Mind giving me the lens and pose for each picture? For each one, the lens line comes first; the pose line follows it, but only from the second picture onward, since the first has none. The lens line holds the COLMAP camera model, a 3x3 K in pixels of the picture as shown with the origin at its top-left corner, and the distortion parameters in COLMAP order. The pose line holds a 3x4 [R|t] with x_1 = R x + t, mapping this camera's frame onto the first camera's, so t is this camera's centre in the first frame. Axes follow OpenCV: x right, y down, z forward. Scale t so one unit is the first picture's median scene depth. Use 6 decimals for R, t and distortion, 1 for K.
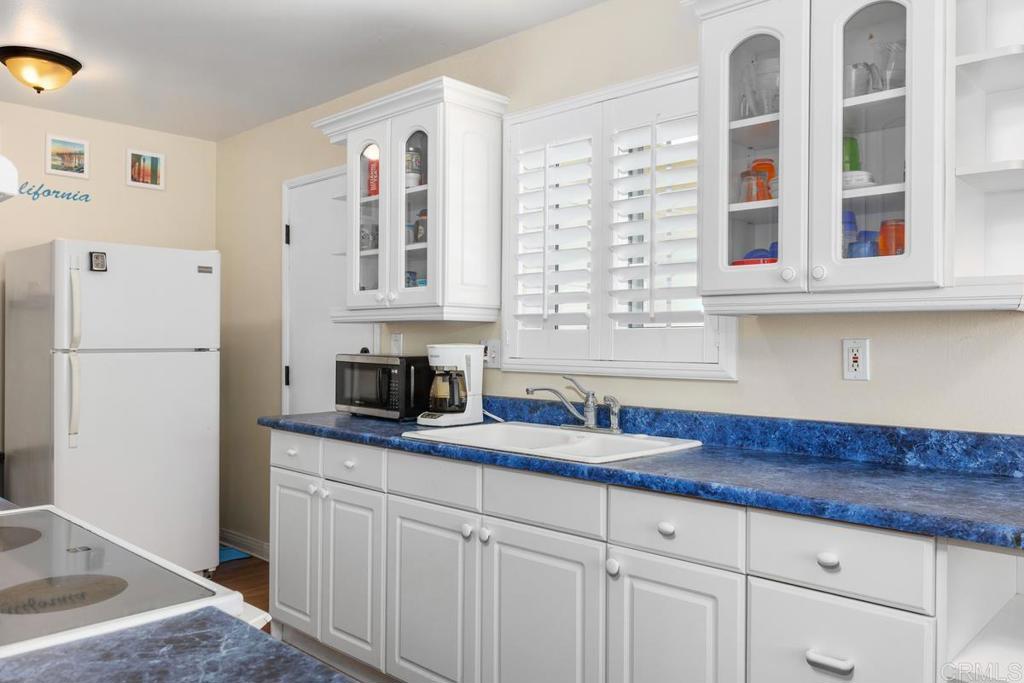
lens RADIAL K [[787.8, 0, 509.0], [0, 787.8, 333.2], [0, 0, 1]] dist [0.013221, -0.013530]
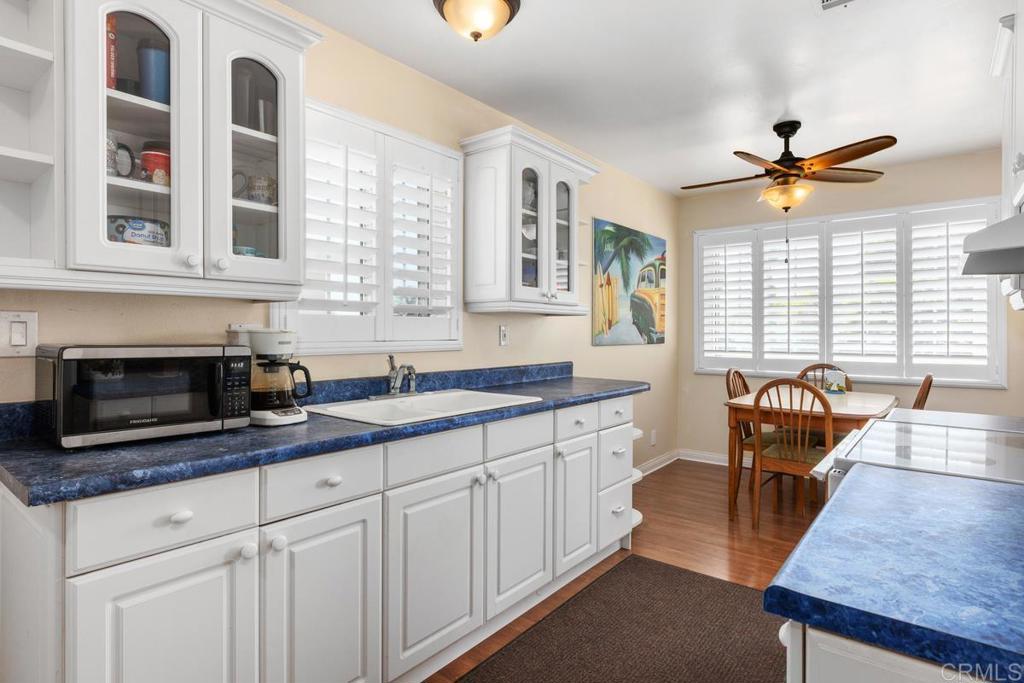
lens RADIAL K [[534.1, 0, 508.9], [0, 534.1, 333.8], [0, 0, 1]] dist [-0.002447, 0.000846]
pose [[-0.082850, -0.012254, 0.996487, -0.692178], [-0.014088, 0.999839, 0.011124, 0.009722], [-0.996462, -0.013116, -0.083009, 0.802804]]
